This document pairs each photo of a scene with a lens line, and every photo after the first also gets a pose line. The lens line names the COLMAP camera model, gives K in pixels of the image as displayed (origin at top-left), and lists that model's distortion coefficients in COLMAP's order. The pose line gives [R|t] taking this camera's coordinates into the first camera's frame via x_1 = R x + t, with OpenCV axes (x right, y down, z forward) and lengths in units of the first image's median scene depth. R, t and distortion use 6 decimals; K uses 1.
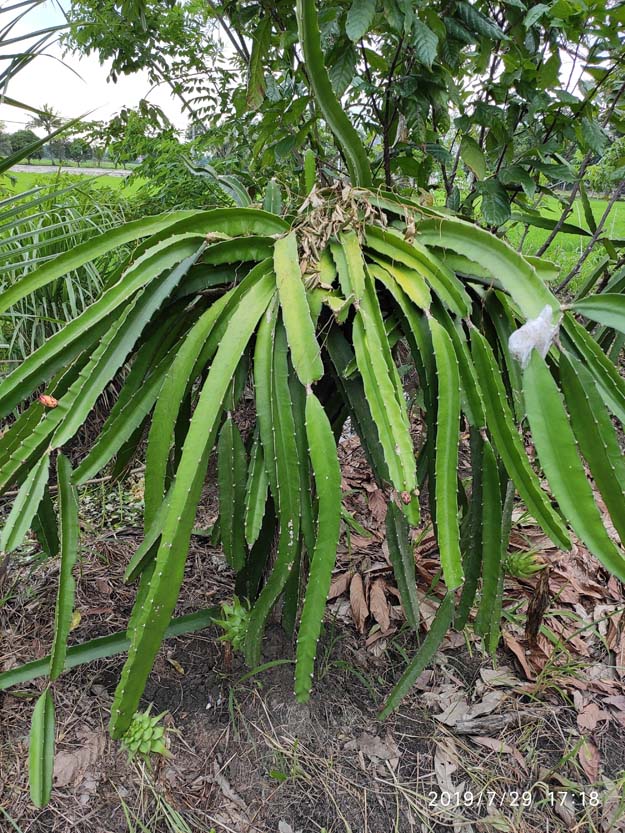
lens RADIAL K [[665.7, 0, 313.6], [0, 665.7, 420.5], [0, 0, 1]] dist [0.029391, -0.057383]
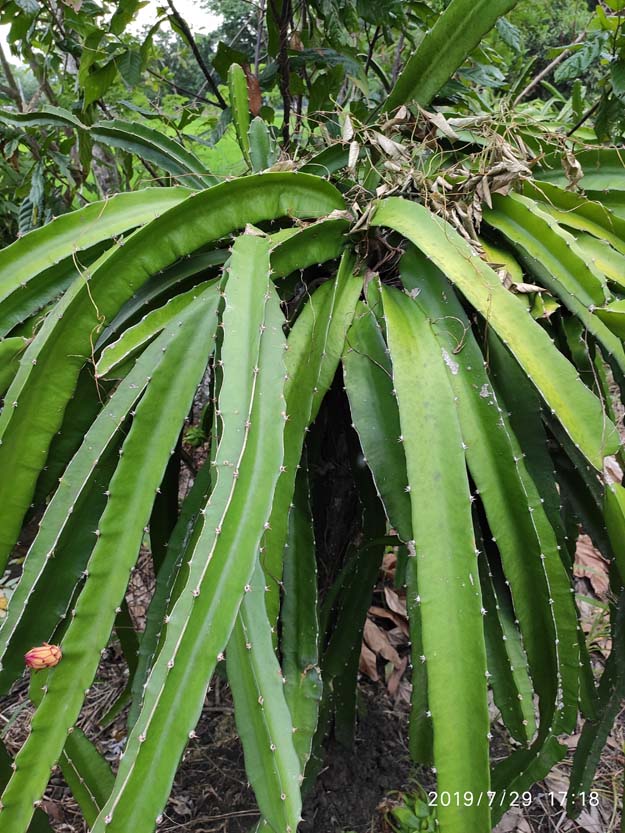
lens RADIAL K [[665.7, 0, 320.0], [0, 665.7, 417.1], [0, 0, 1]] dist [0.029391, -0.057383]
pose [[0.858469, -0.293947, 0.420268, -0.382105], [0.252925, 0.955522, 0.151677, -0.210998], [-0.446161, -0.023914, 0.894633, 0.512273]]
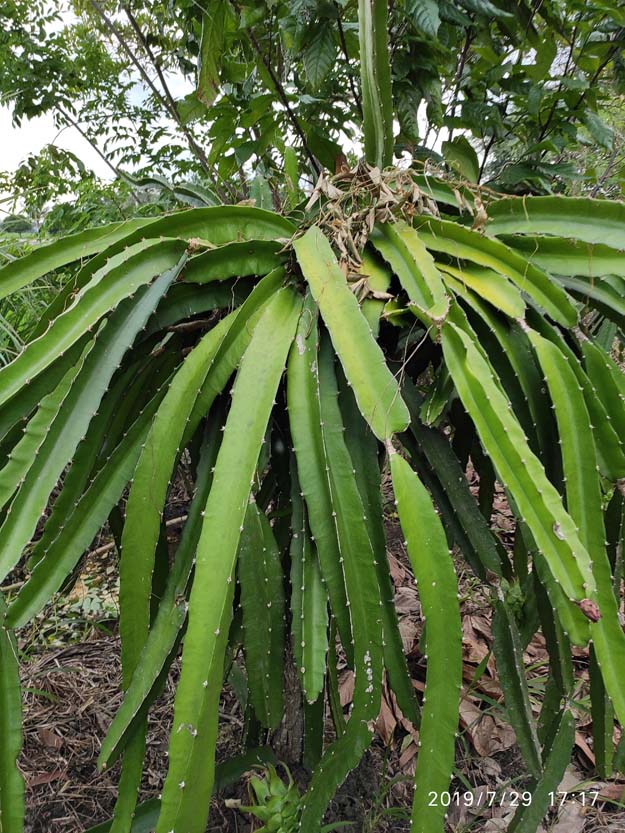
lens RADIAL K [[665.7, 0, 316.9], [0, 665.7, 415.9], [0, 0, 1]] dist [0.029391, -0.057383]
pose [[0.988531, -0.085407, 0.124544, -0.130618], [0.096179, 0.991881, -0.083202, -0.025596], [-0.116427, 0.094226, 0.988719, 0.313803]]
